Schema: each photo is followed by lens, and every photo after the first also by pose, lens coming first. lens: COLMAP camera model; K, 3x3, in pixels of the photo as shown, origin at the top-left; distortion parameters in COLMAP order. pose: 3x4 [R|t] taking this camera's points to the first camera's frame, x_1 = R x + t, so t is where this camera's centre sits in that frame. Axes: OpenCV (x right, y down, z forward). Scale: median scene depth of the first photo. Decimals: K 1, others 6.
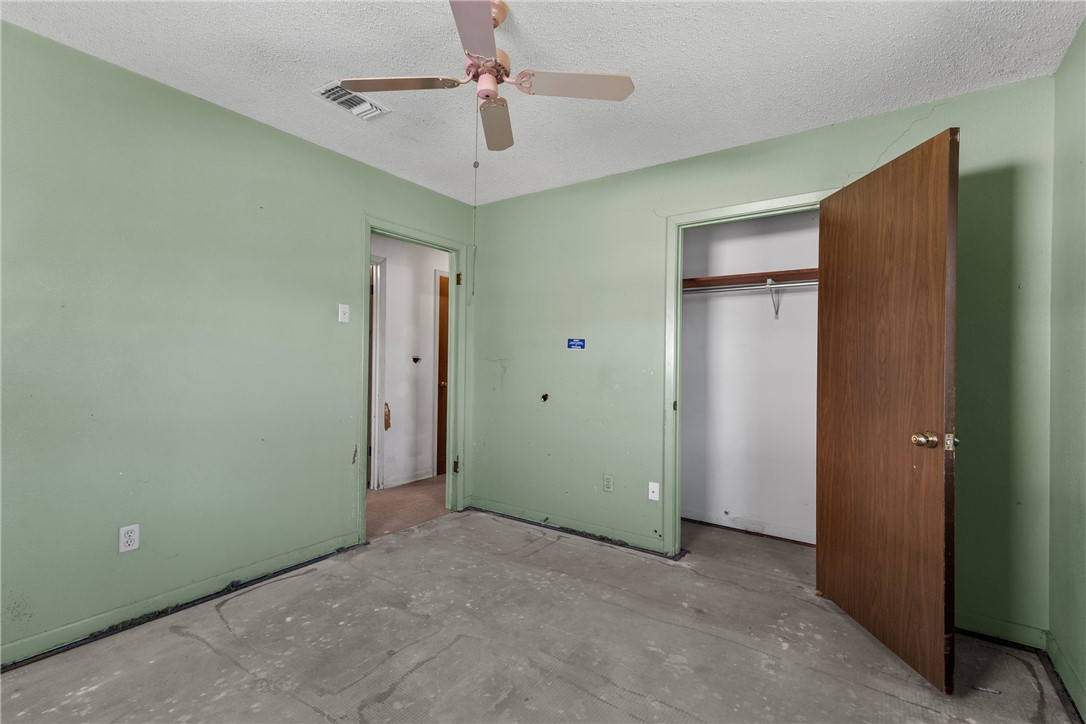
lens RADIAL K [[474.4, 0, 540.9], [0, 474.4, 368.9], [0, 0, 1]] dist [0.001504, -0.000595]
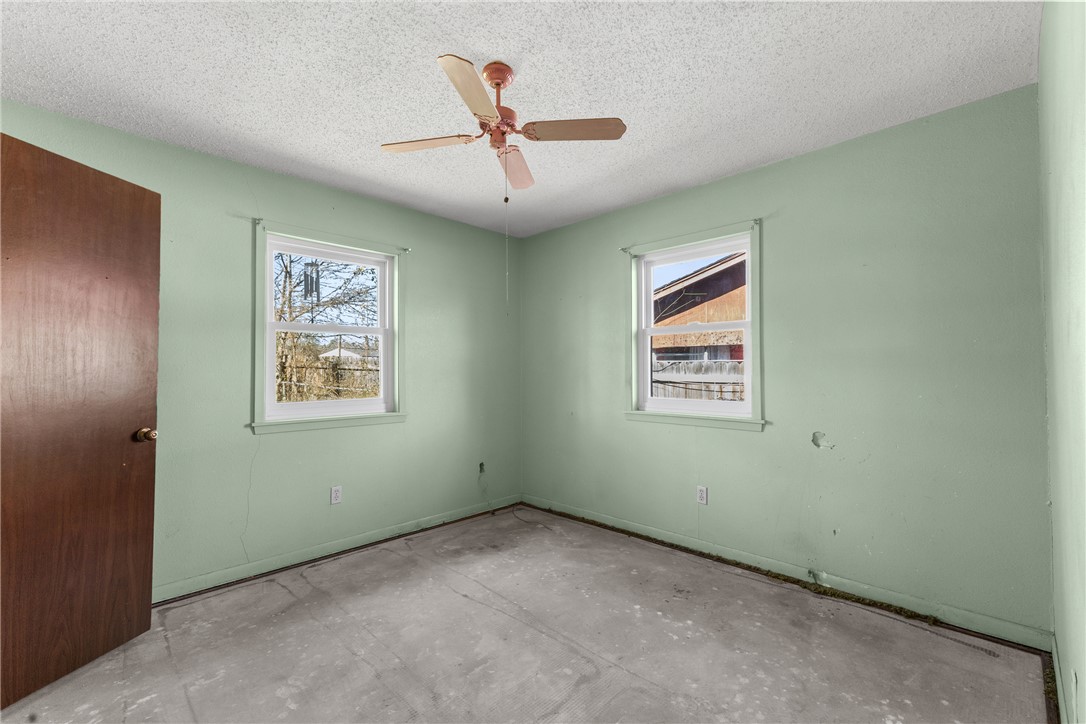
lens RADIAL K [[474.4, 0, 540.9], [0, 474.4, 368.9], [0, 0, 1]] dist [0.001504, -0.000595]
pose [[-0.983660, -0.006623, 0.179917, -0.408307], [-0.005059, 0.999945, 0.009151, -0.041231], [-0.179968, 0.008092, -0.983639, 1.992063]]
